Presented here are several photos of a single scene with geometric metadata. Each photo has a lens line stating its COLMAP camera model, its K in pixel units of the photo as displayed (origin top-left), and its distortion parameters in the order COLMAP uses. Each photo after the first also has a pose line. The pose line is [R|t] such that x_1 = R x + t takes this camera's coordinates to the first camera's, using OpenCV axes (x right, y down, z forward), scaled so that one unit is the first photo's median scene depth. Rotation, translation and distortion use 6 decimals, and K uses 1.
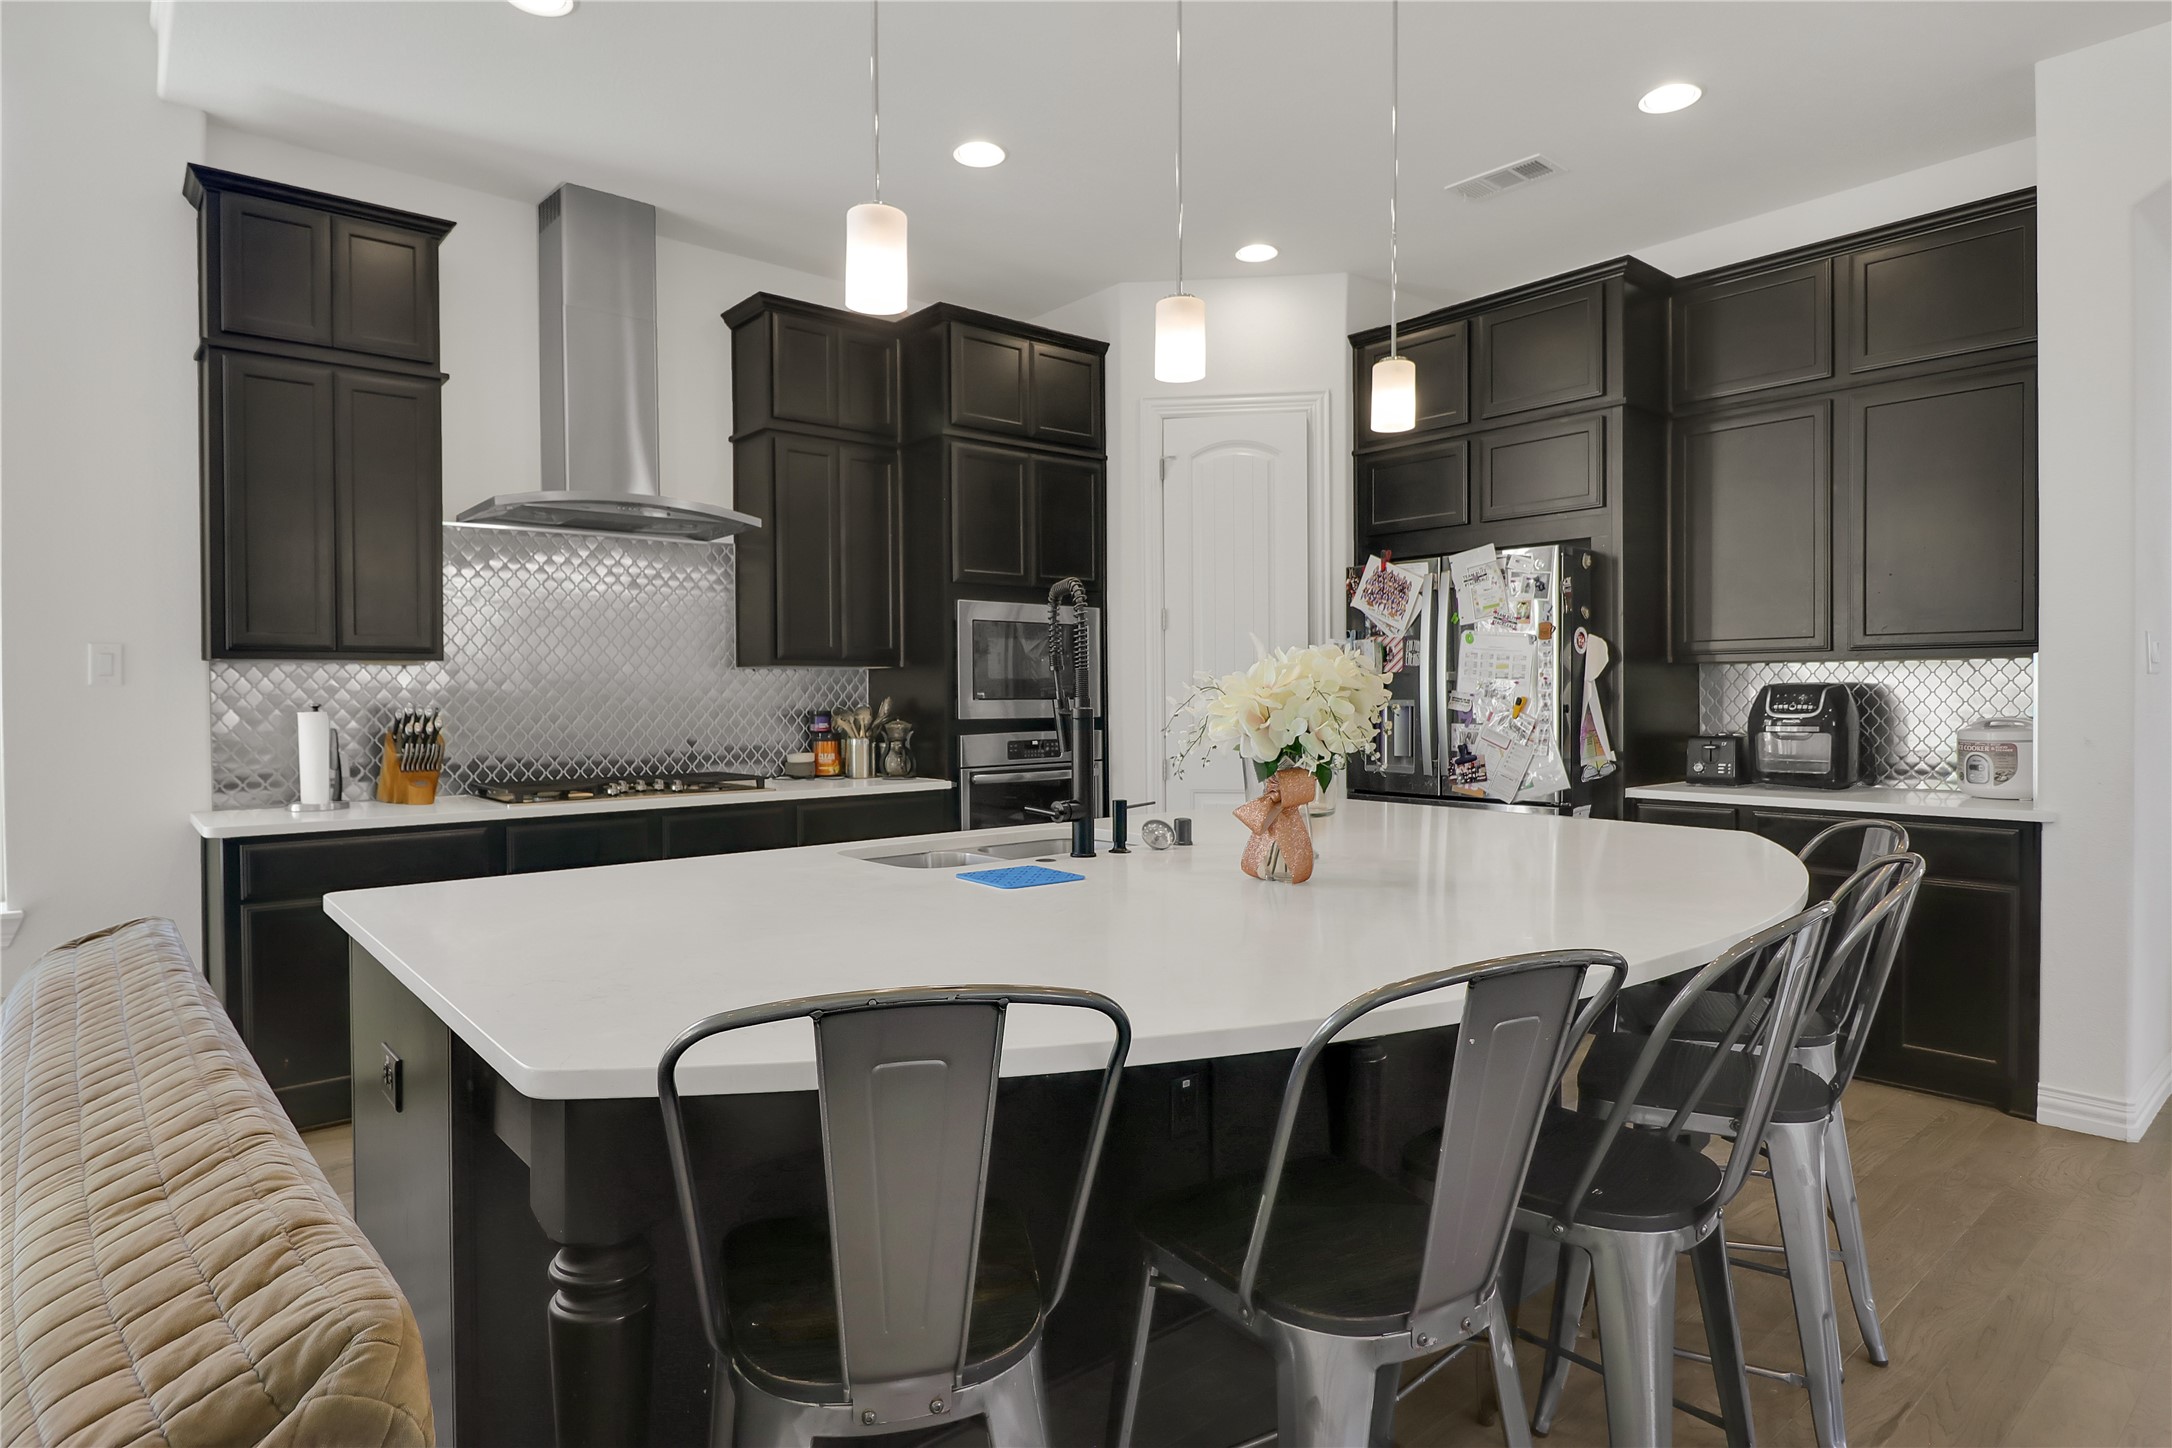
lens RADIAL K [[1182.9, 0, 1057.3], [0, 1182.9, 693.2], [0, 0, 1]] dist [0.002943, -0.015563]
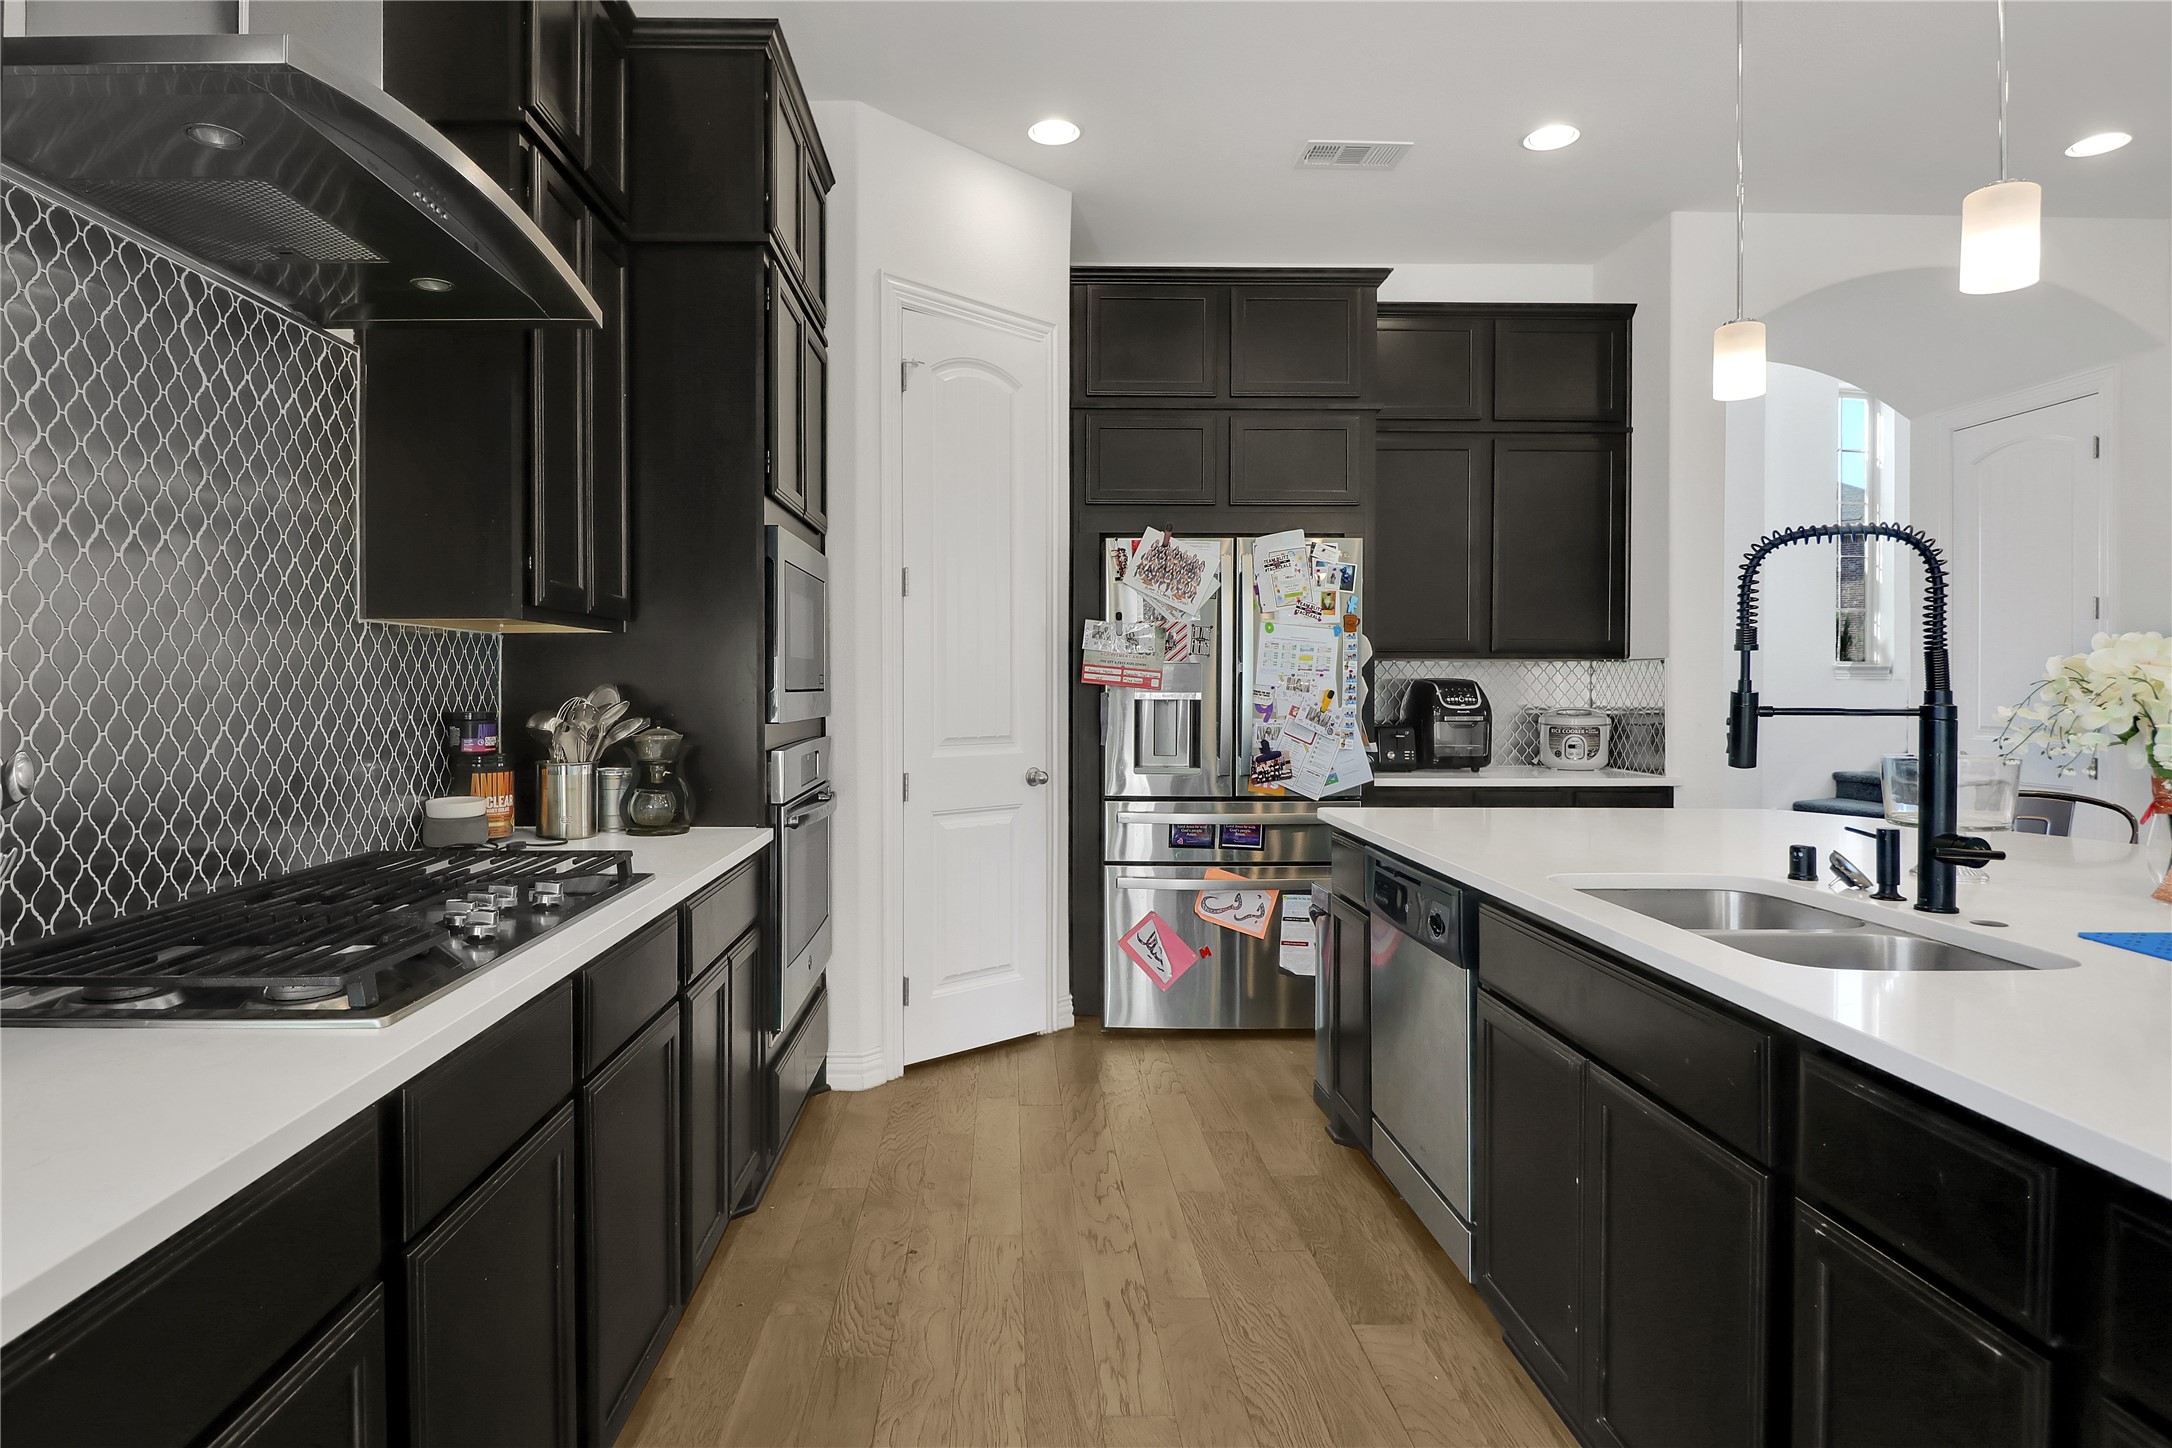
lens RADIAL K [[1182.9, 0, 1057.3], [0, 1182.9, 693.2], [0, 0, 1]] dist [0.002943, -0.015563]
pose [[0.618343, 0.001532, 0.785907, -0.499051], [-0.005414, 0.999983, 0.002310, 0.004674], [-0.785890, -0.005684, 0.618341, 0.554782]]
